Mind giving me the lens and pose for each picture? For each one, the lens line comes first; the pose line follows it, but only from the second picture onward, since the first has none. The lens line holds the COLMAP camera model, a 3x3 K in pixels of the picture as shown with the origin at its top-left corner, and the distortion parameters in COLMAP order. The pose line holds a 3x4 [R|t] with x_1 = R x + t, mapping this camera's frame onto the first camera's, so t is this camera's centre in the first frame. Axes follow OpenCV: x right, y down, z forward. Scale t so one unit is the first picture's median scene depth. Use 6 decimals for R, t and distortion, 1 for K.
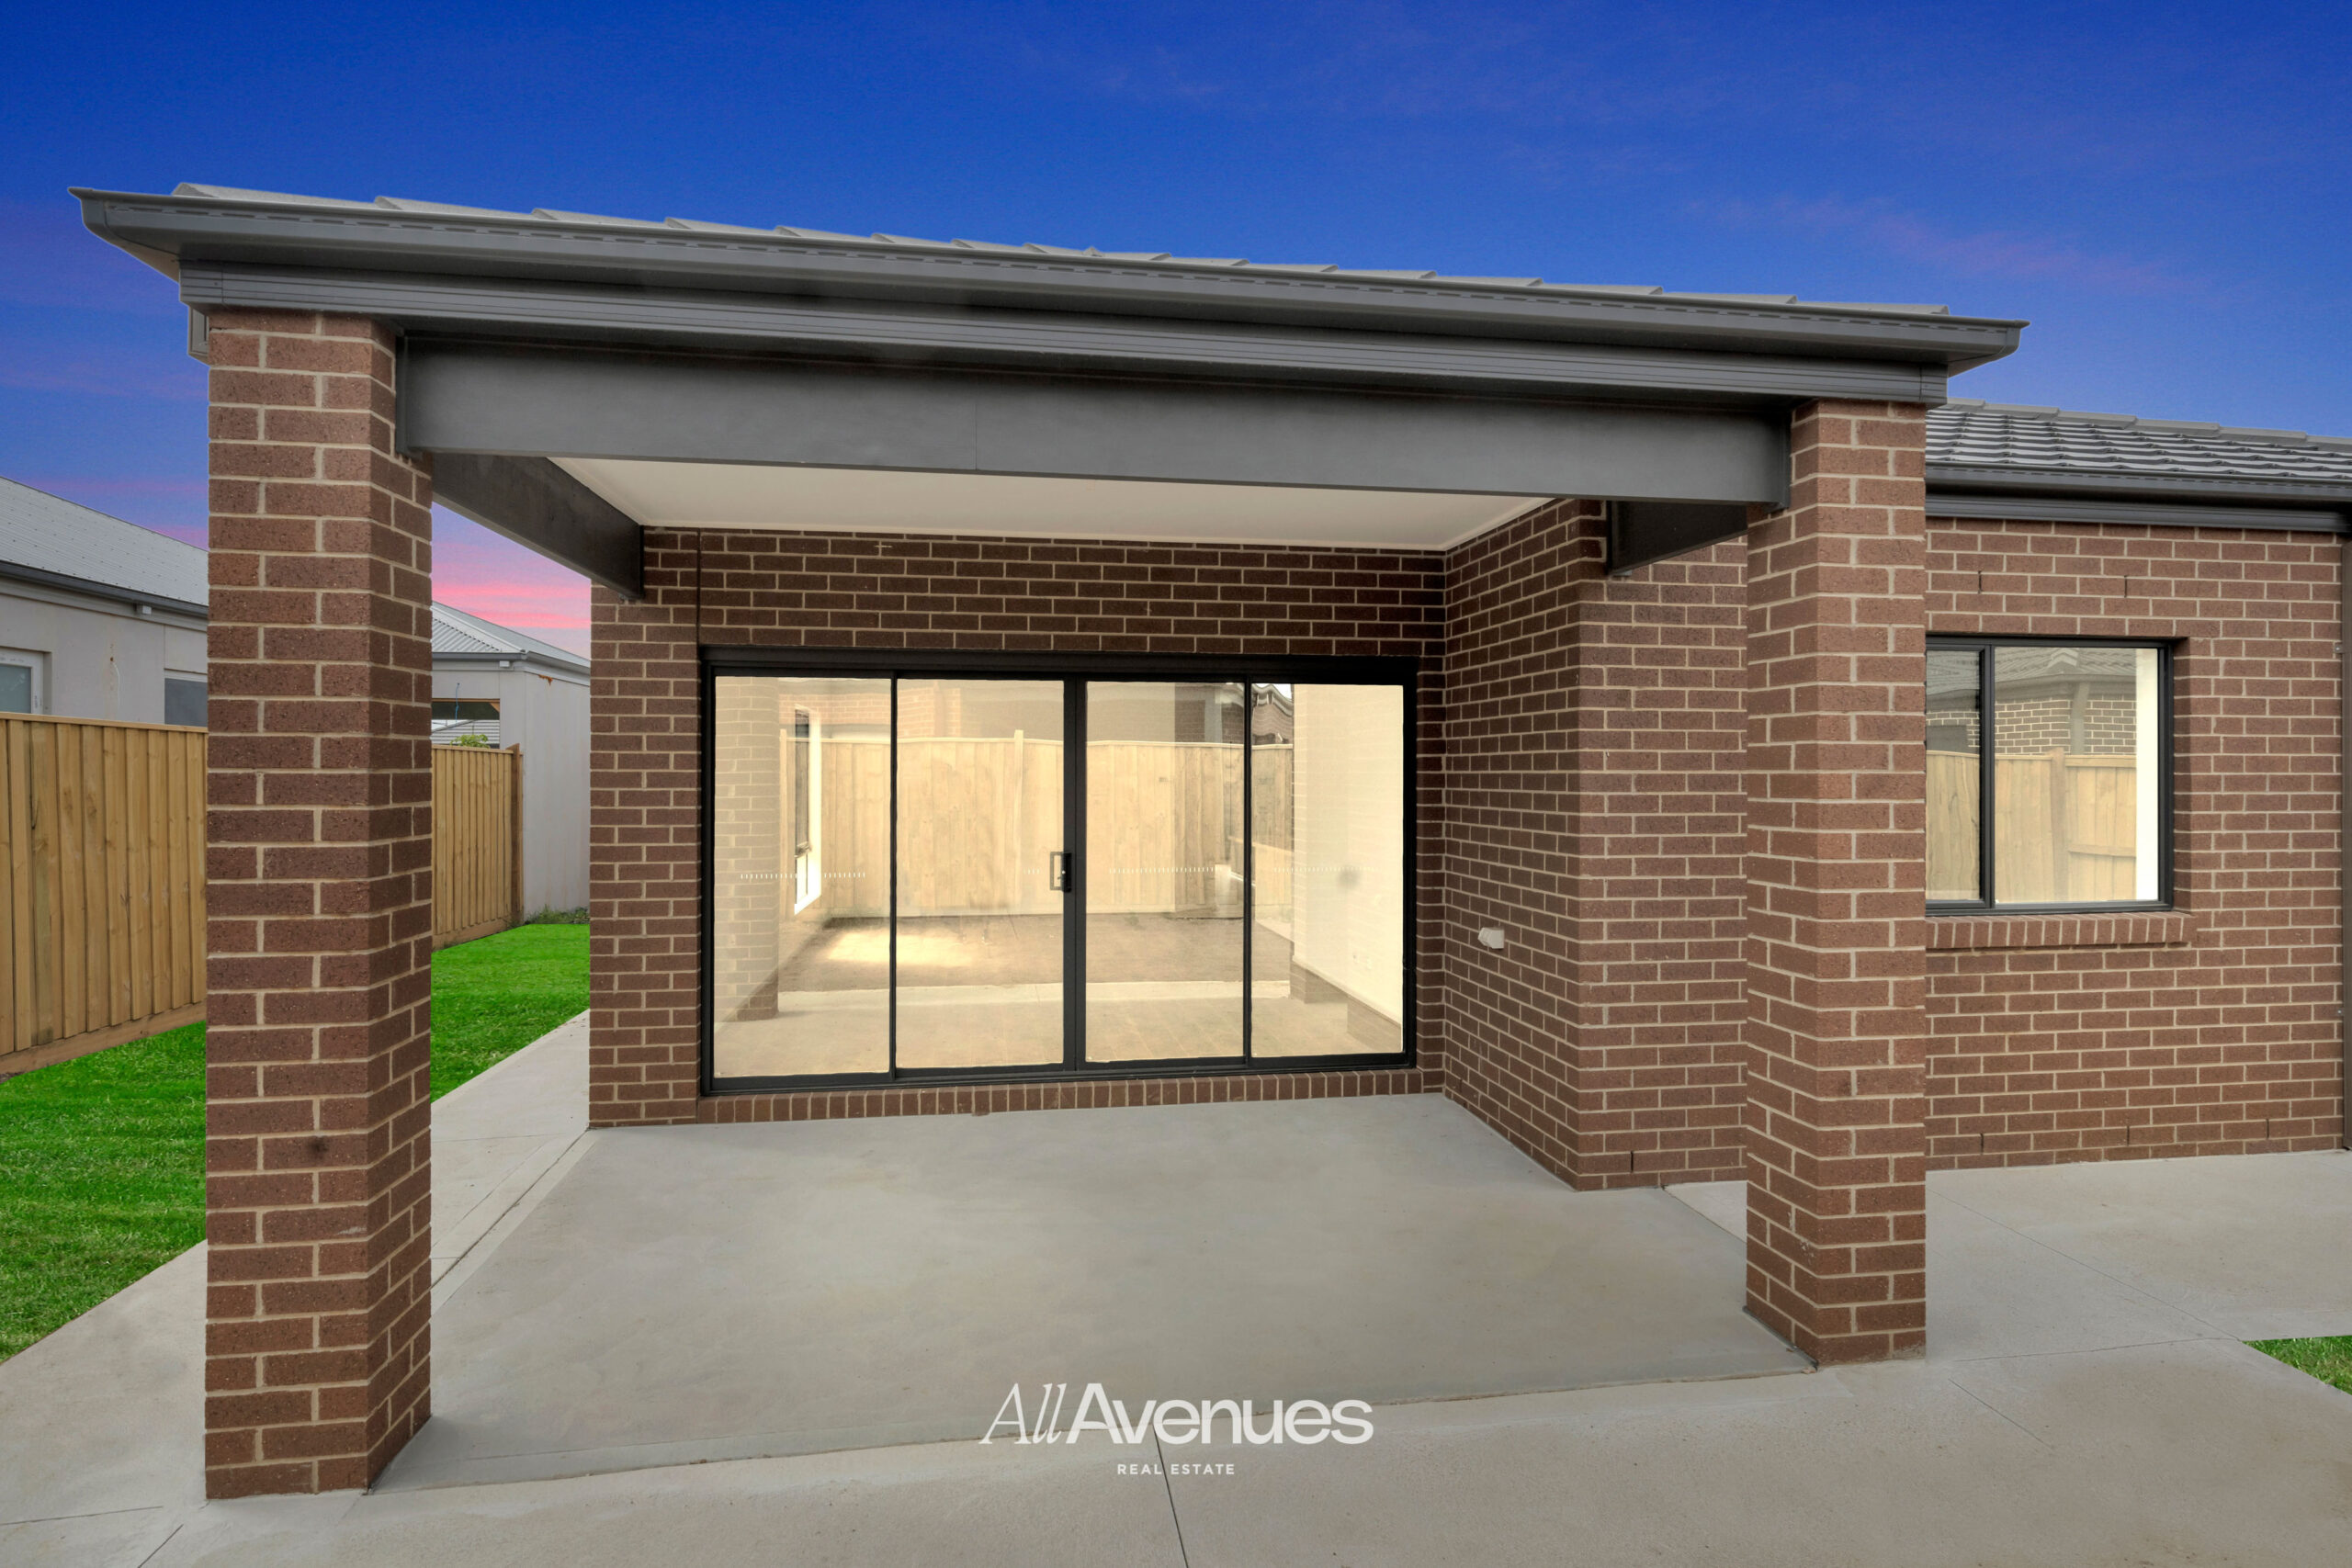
lens RADIAL K [[1254.6, 0, 1178.6], [0, 1254.6, 774.0], [0, 0, 1]] dist [-0.005491, 0.000290]
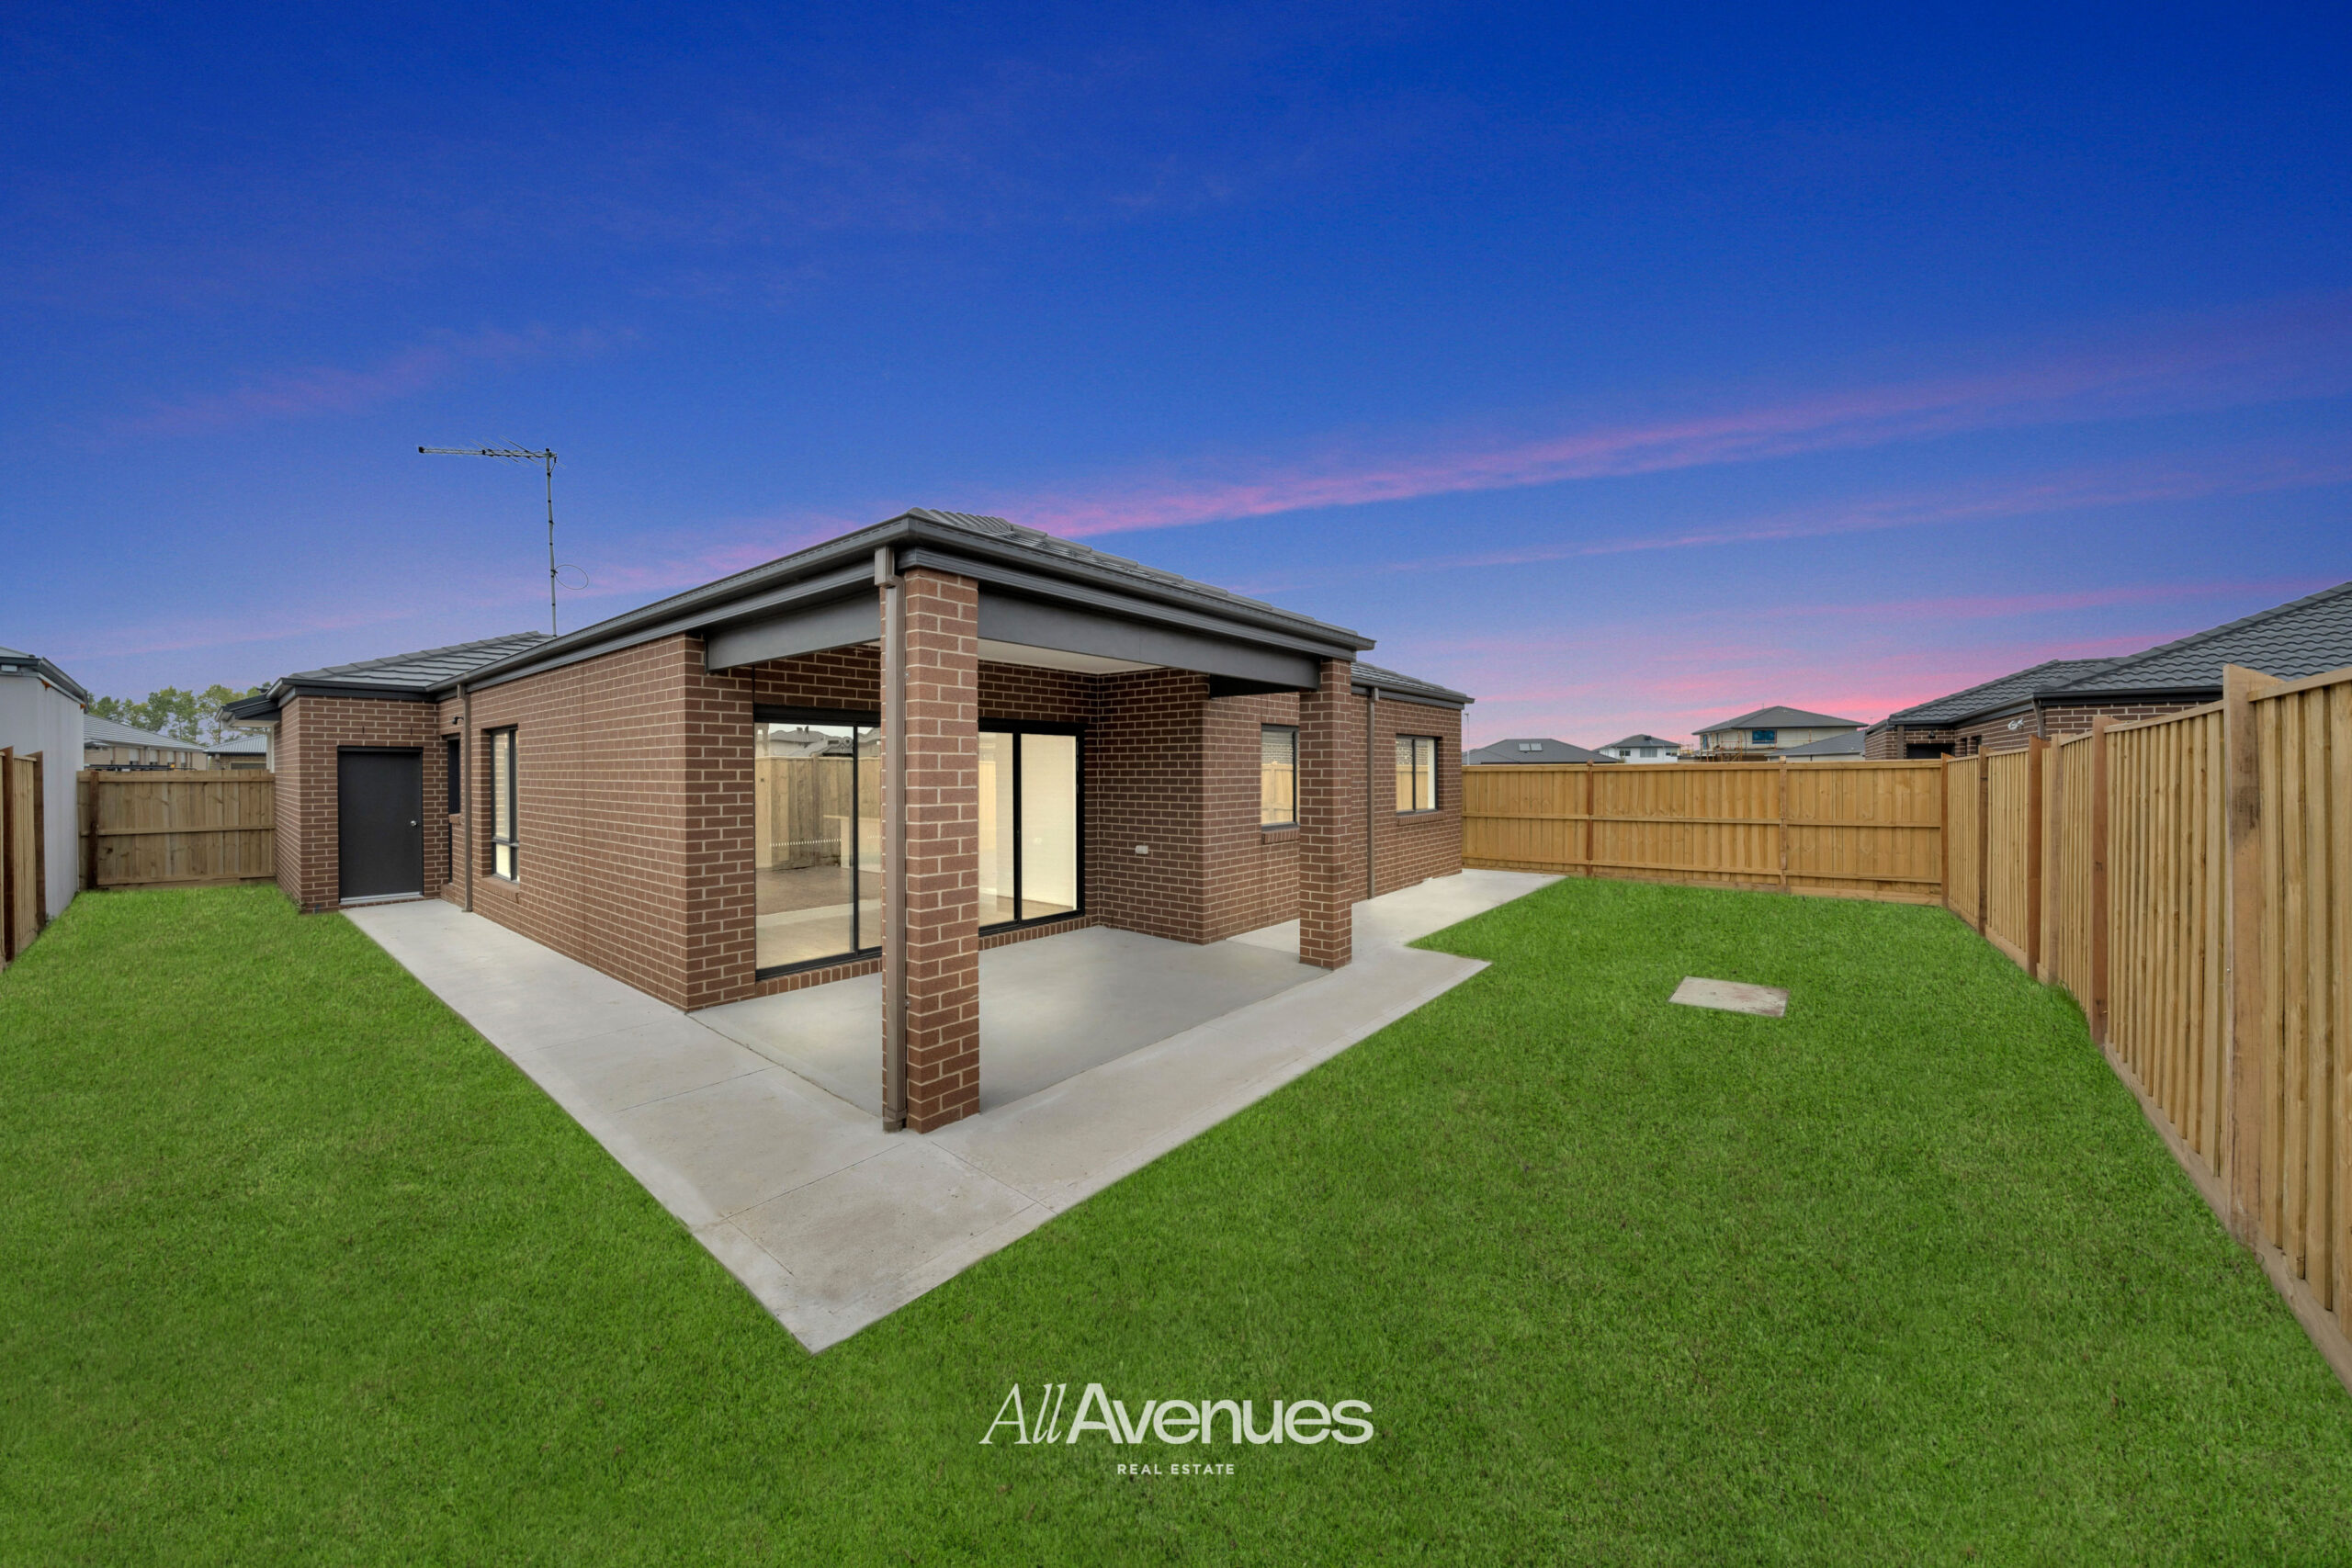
lens RADIAL K [[819.3, 0, 1174.2], [0, 819.3, 777.7], [0, 0, 1]] dist [-0.012232, -0.000306]
pose [[0.748549, -0.010629, 0.662994, -0.700427], [0.004258, 0.999928, 0.011223, -0.017024], [-0.663066, -0.005578, 0.748541, -0.157709]]
